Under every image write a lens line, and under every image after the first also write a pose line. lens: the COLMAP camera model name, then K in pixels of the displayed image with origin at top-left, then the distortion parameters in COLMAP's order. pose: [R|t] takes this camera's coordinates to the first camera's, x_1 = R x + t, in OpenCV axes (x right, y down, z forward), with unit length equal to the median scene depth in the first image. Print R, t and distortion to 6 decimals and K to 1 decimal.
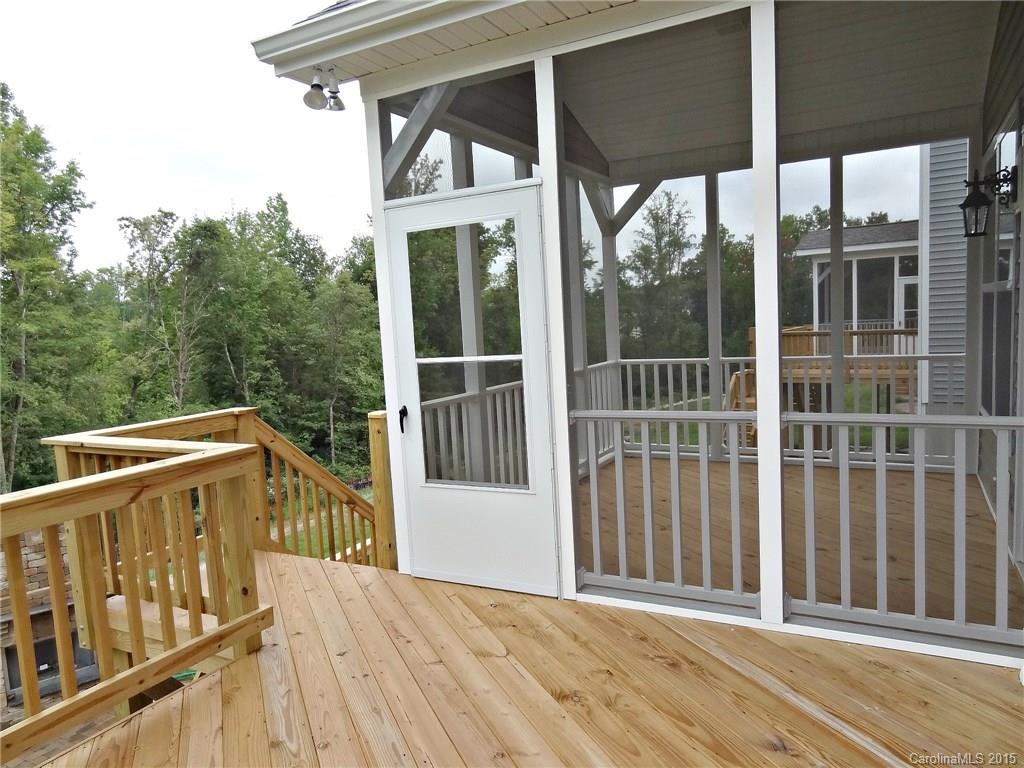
lens RADIAL K [[711.2, 0, 512.0], [0, 711.2, 384.0], [0, 0, 1]] dist [-0.004006, 0.005980]
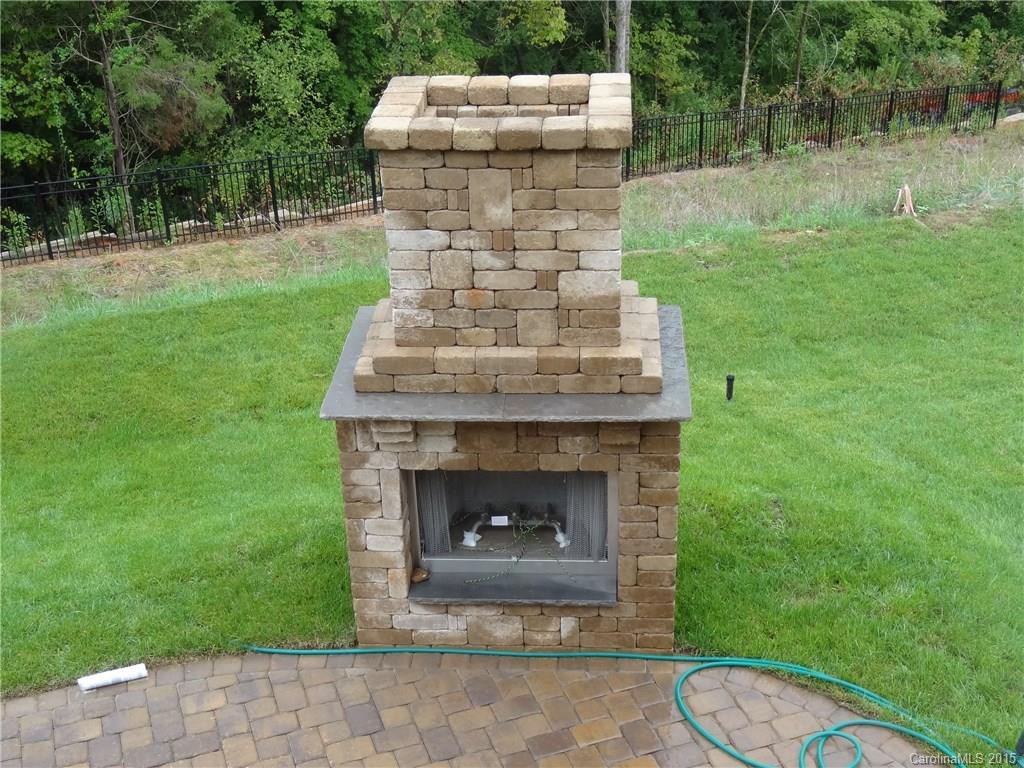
lens RADIAL K [[1380.6, 0, 512.0], [0, 1380.6, 384.0], [0, 0, 1]] dist [0.005443, 0.088022]
pose [[0.742352, 0.344908, -0.574415, -0.045860], [-0.076271, 0.895251, 0.438985, 0.000049], [0.665655, -0.282070, 0.690898, 0.094049]]
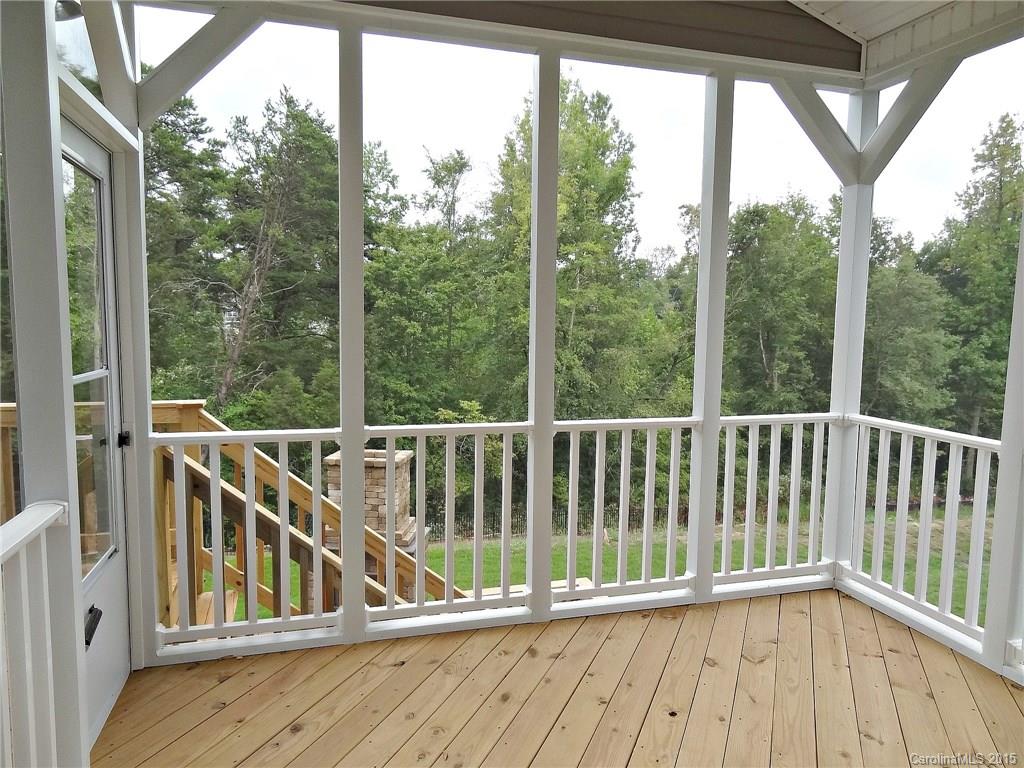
lens RADIAL K [[711.2, 0, 512.0], [0, 711.2, 384.0], [0, 0, 1]] dist [-0.004006, 0.005980]
pose [[0.704782, 0.134394, -0.696577, 0.049187], [-0.121442, 0.990254, 0.068182, -0.009246], [0.698952, 0.036540, 0.714235, 0.062394]]
